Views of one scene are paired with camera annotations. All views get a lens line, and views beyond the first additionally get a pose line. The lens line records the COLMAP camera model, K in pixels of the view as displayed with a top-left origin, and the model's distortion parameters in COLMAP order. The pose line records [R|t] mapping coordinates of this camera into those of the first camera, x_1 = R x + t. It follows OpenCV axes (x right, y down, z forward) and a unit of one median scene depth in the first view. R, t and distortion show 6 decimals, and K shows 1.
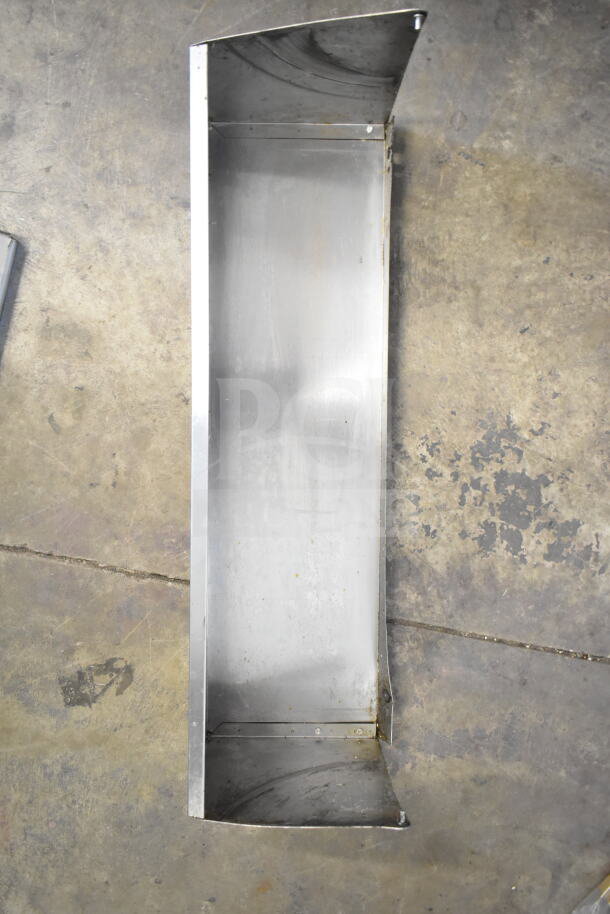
lens RADIAL K [[733.7, 0, 305.0], [0, 733.7, 457.0], [0, 0, 1]] dist [-0.023572, 0.005477]
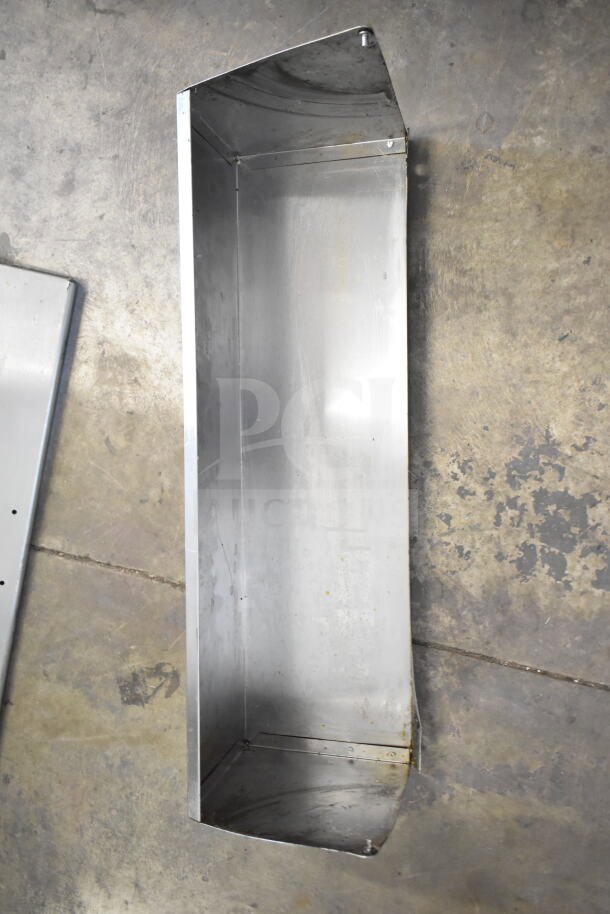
lens RADIAL K [[733.7, 0, 305.0], [0, 733.7, 457.0], [0, 0, 1]] dist [-0.023572, 0.005477]
pose [[0.959997, -0.009356, -0.279854, 0.243250], [0.004622, 0.999835, -0.017573, -0.007301], [0.279972, 0.015576, 0.959882, 0.022921]]
